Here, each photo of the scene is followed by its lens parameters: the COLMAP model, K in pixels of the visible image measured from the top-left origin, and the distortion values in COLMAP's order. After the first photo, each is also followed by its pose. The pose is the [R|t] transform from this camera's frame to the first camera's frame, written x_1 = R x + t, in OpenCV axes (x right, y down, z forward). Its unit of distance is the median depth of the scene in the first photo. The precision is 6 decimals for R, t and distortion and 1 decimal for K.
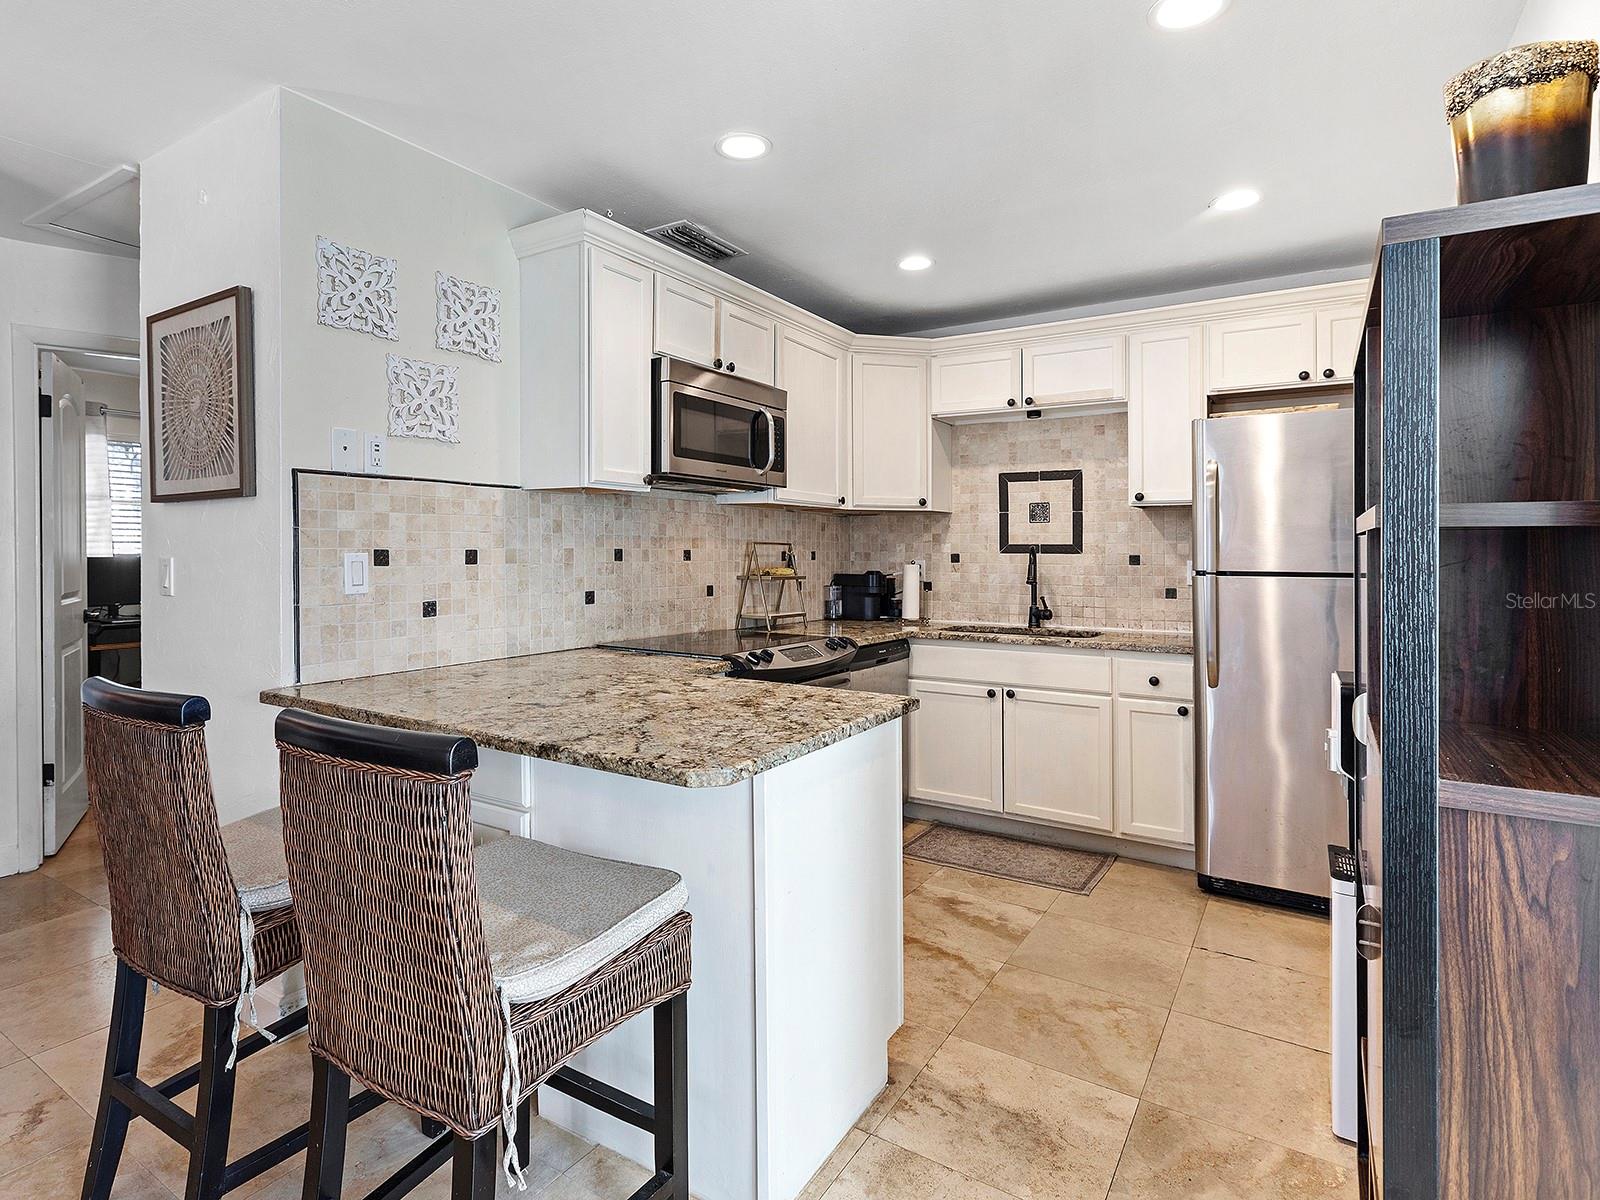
lens RADIAL K [[838.3, 0, 800.4], [0, 838.3, 556.8], [0, 0, 1]] dist [0.002791, 0.000524]
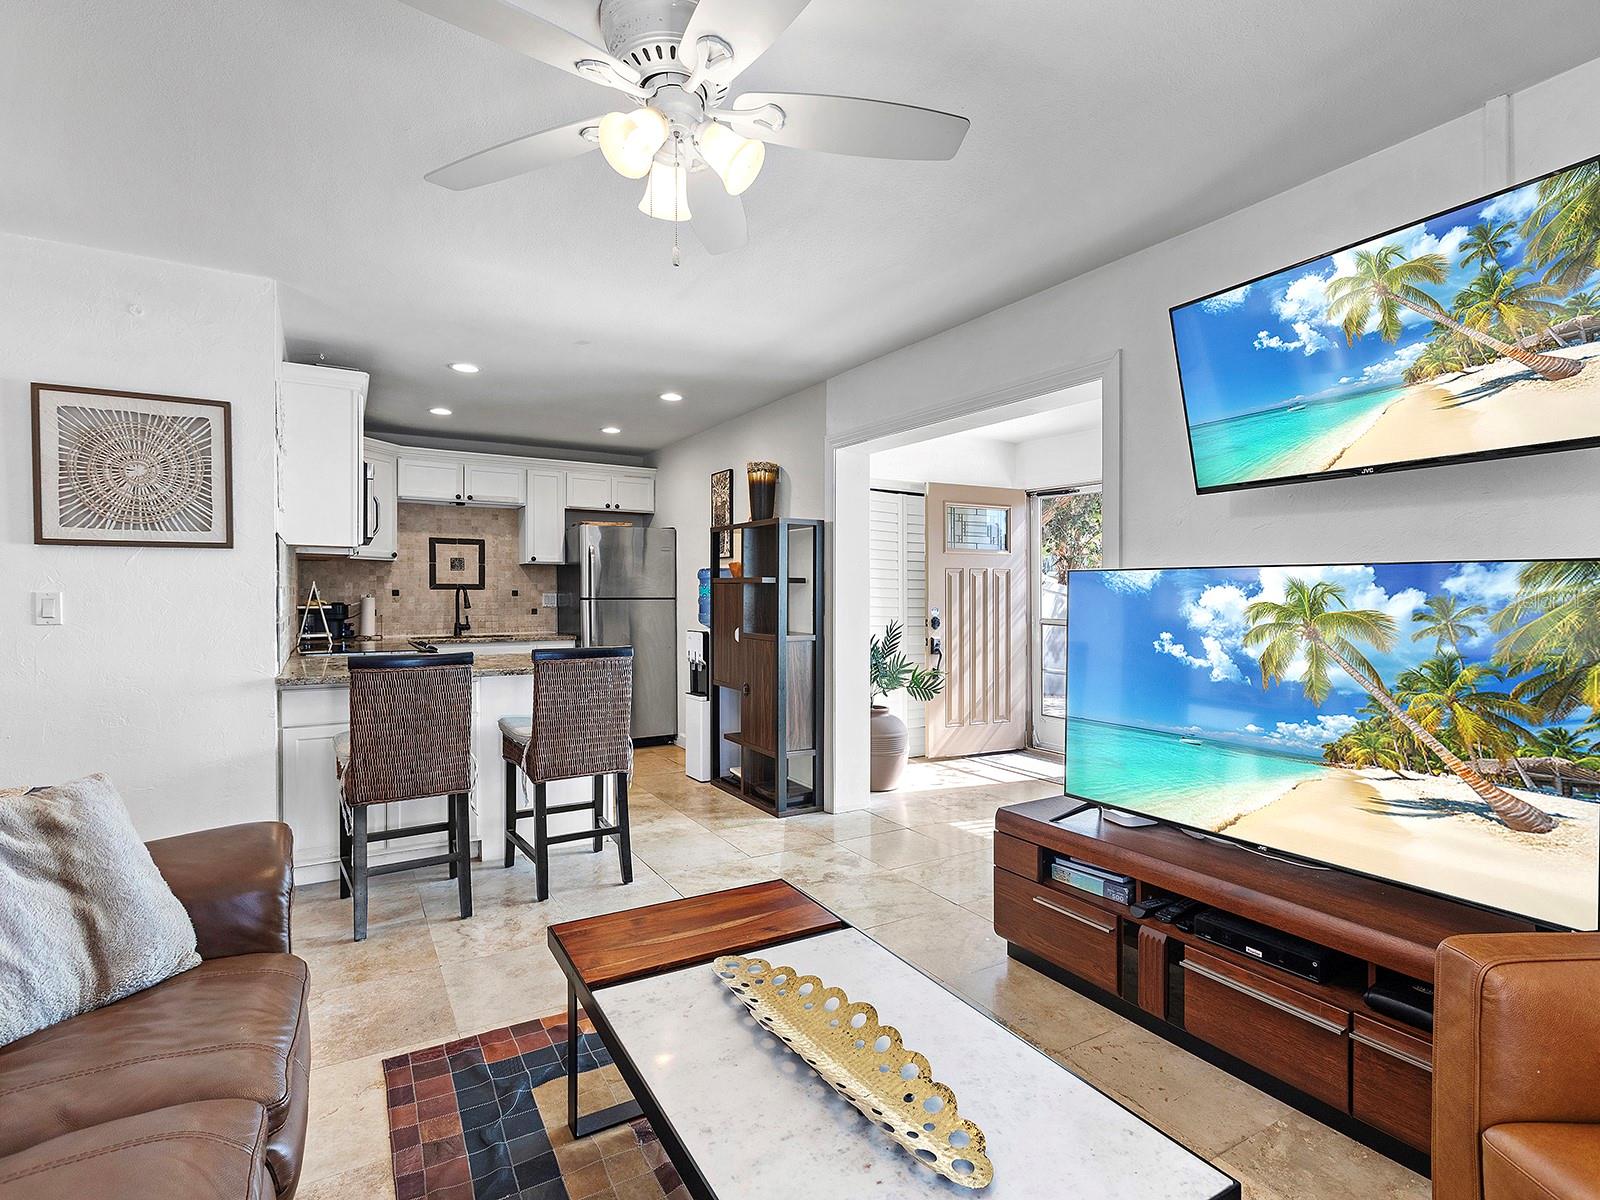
lens RADIAL K [[844.1, 0, 800.0], [0, 844.1, 600.0], [0, 0, 1]] dist [0.006467, 0.001039]
pose [[0.438252, -0.008509, 0.898812, -0.898509], [0.006889, 0.999958, 0.006108, 0.010795], [-0.898826, 0.003515, 0.438292, -0.302744]]
